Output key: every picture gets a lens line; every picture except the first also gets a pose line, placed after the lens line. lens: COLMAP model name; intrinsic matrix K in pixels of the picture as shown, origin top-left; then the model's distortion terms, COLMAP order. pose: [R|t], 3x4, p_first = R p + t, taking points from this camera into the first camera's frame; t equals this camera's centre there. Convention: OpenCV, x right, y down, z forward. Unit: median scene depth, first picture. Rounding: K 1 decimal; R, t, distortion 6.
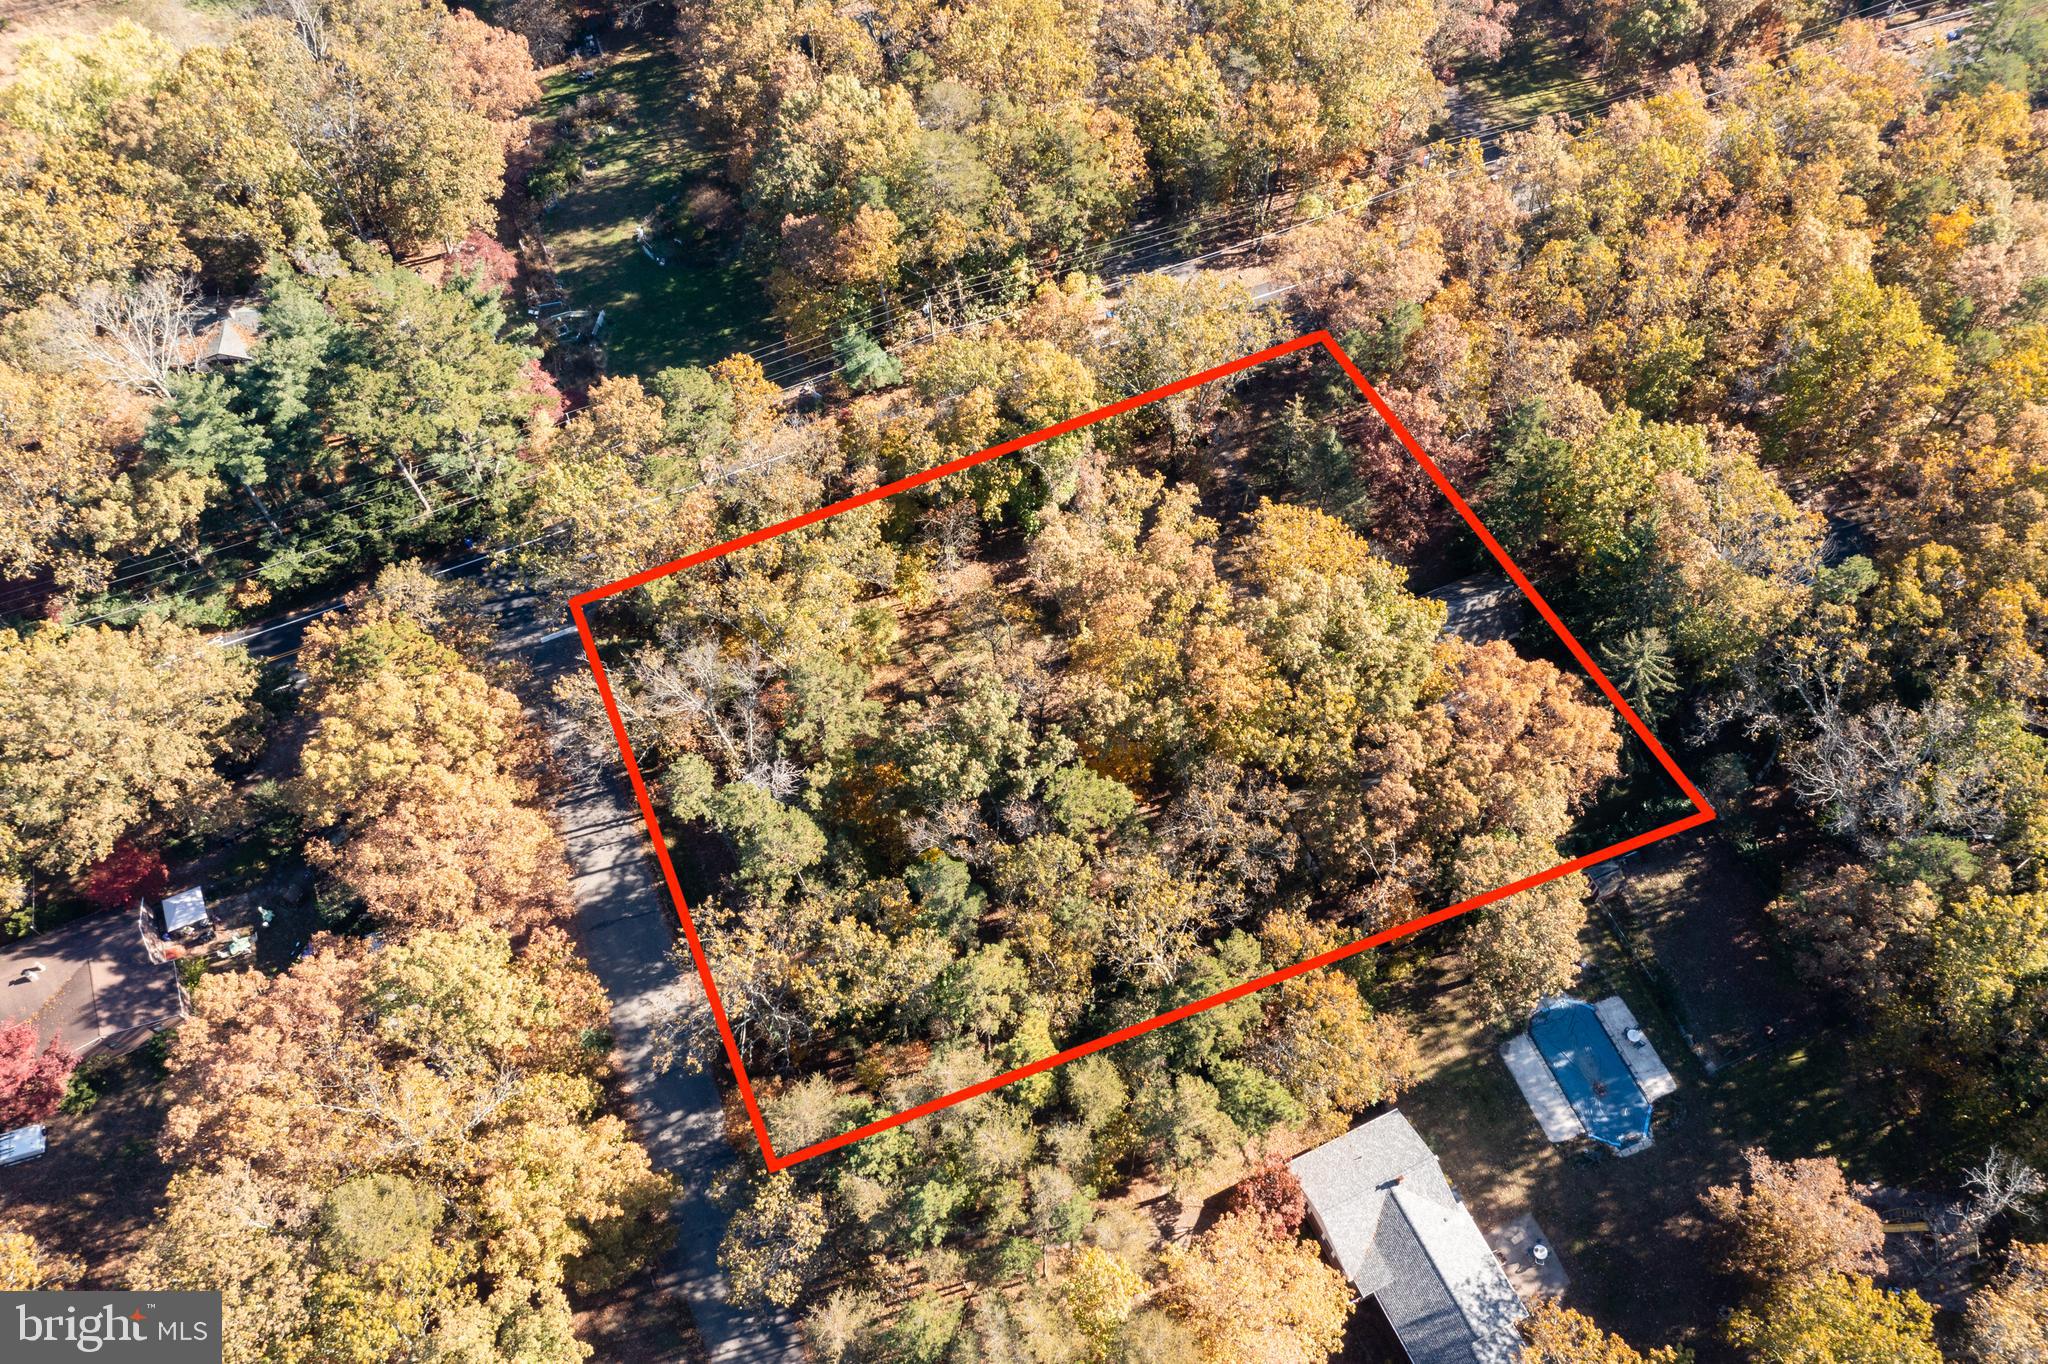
lens RADIAL K [[1610.3, 0, 1024.0], [0, 1610.3, 682.0], [0, 0, 1]] dist [0.013967, 0.016577]
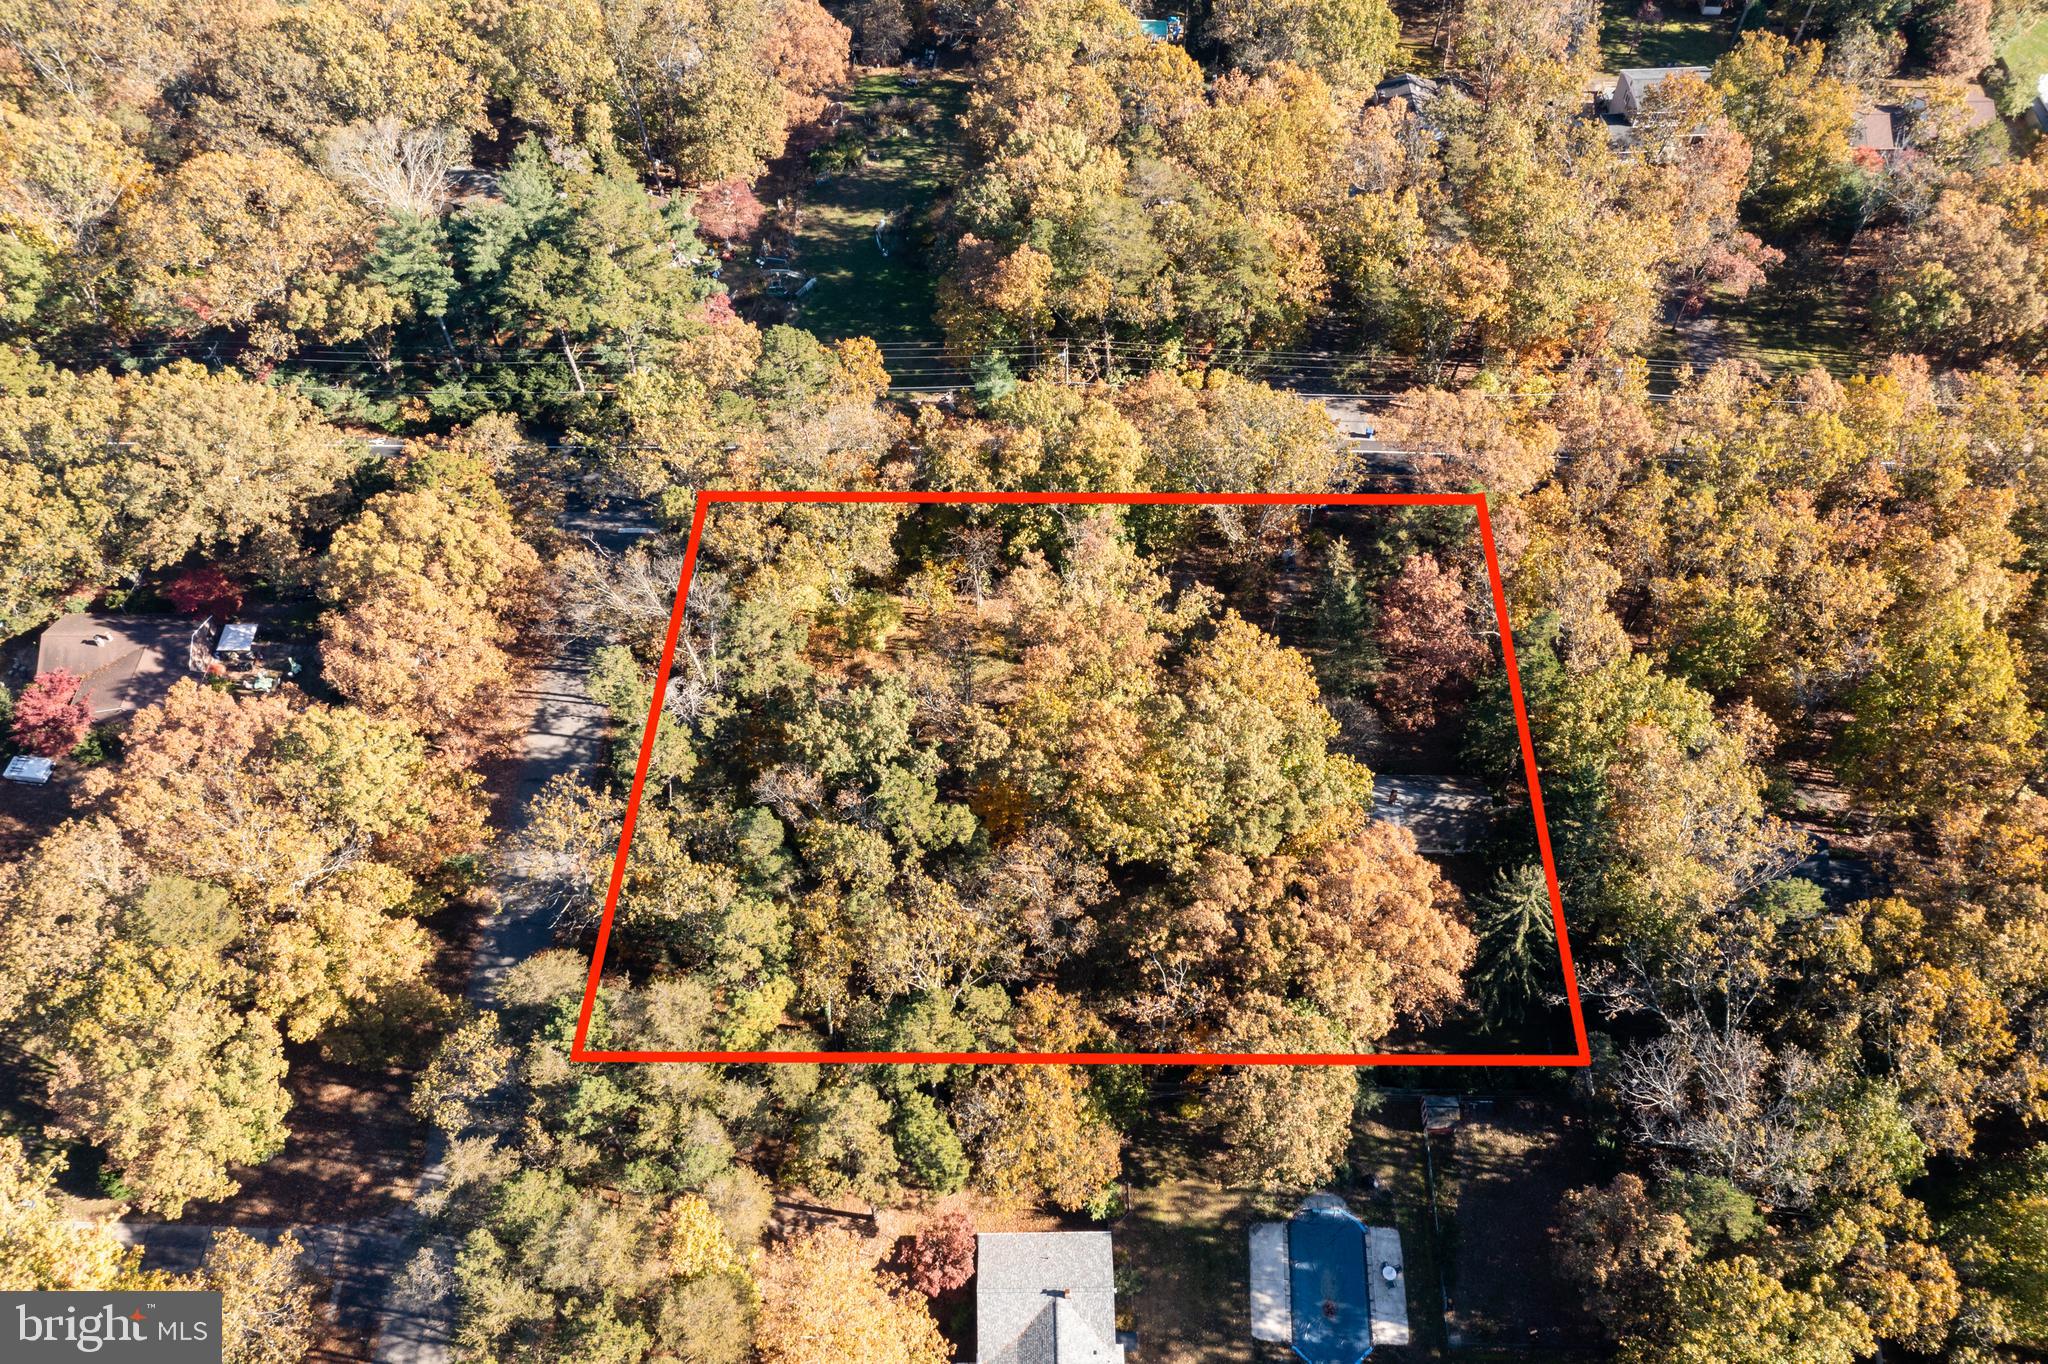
lens RADIAL K [[1610.3, 0, 1024.0], [0, 1610.3, 682.0], [0, 0, 1]] dist [0.013967, 0.016577]
pose [[0.908993, 0.342131, -0.238070, 0.264875], [-0.356710, 0.934007, -0.019716, -0.006593], [0.215613, 0.102843, 0.971048, 0.007774]]
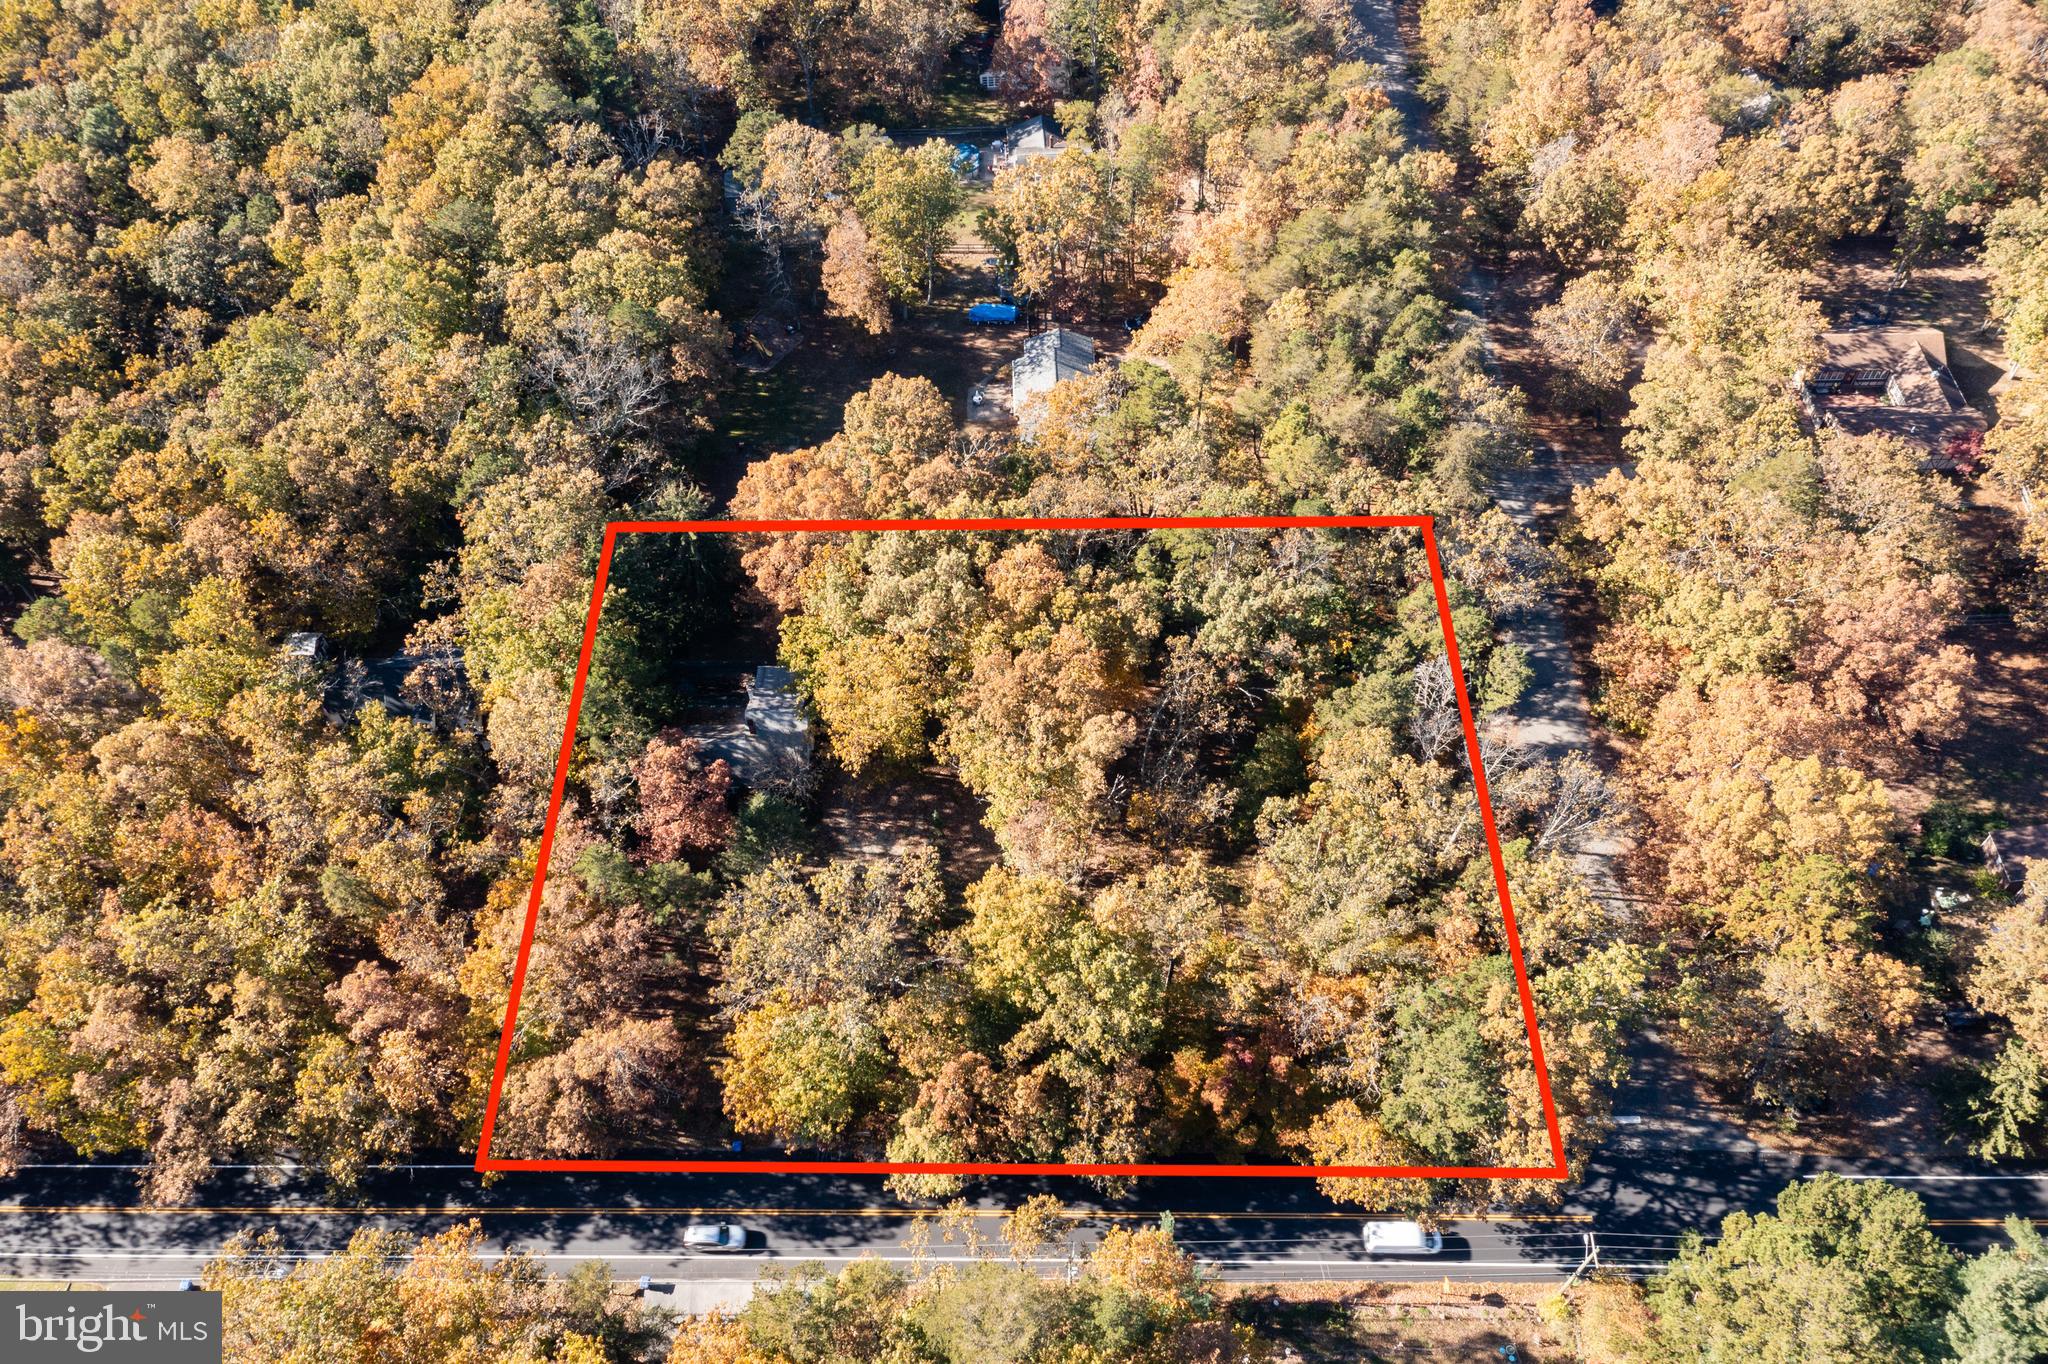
lens RADIAL K [[1610.3, 0, 1024.0], [0, 1610.3, 682.0], [0, 0, 1]] dist [0.013967, 0.016577]
pose [[-0.915270, -0.293704, 0.275716, -0.182304], [0.361046, -0.294493, 0.884827, -0.894271], [-0.178680, 0.909402, 0.375581, 0.566519]]
